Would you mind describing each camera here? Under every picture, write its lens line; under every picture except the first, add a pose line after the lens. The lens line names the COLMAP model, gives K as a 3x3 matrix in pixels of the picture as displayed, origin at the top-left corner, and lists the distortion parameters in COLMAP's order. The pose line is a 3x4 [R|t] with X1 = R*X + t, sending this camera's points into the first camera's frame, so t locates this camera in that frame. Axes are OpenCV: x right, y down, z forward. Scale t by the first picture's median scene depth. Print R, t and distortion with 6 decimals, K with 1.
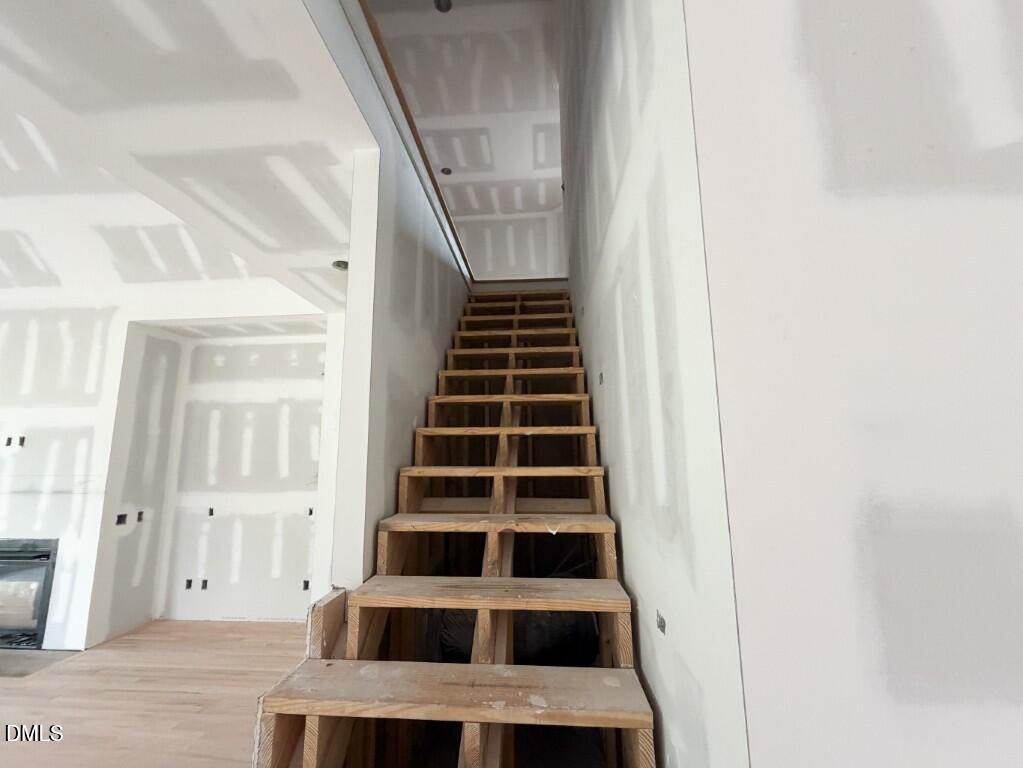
lens RADIAL K [[425.6, 0, 515.8], [0, 425.6, 384.0], [0, 0, 1]] dist [0.001656, 0.000093]
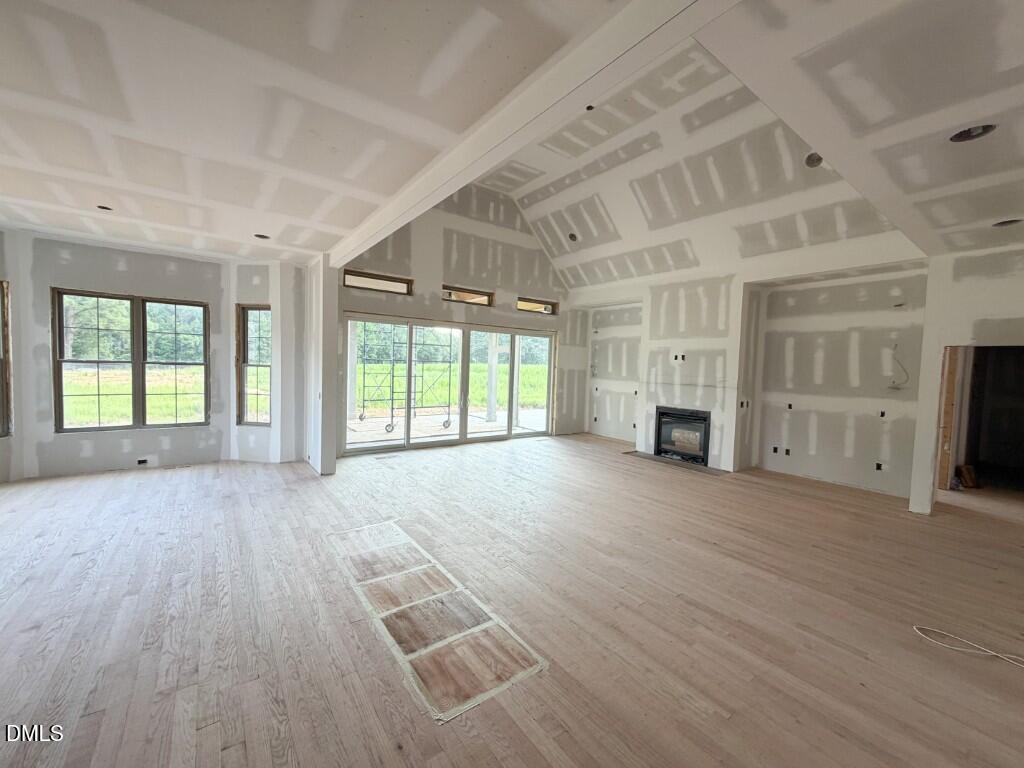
lens RADIAL K [[409.7, 0, 505.7], [0, 409.7, 386.6], [0, 0, 1]] dist [-0.000933, -0.000167]
pose [[0.645584, 0.068902, -0.760575, -0.304879], [0.086780, 0.982852, 0.162699, -0.095025], [0.758743, -0.171039, 0.628534, -0.706175]]
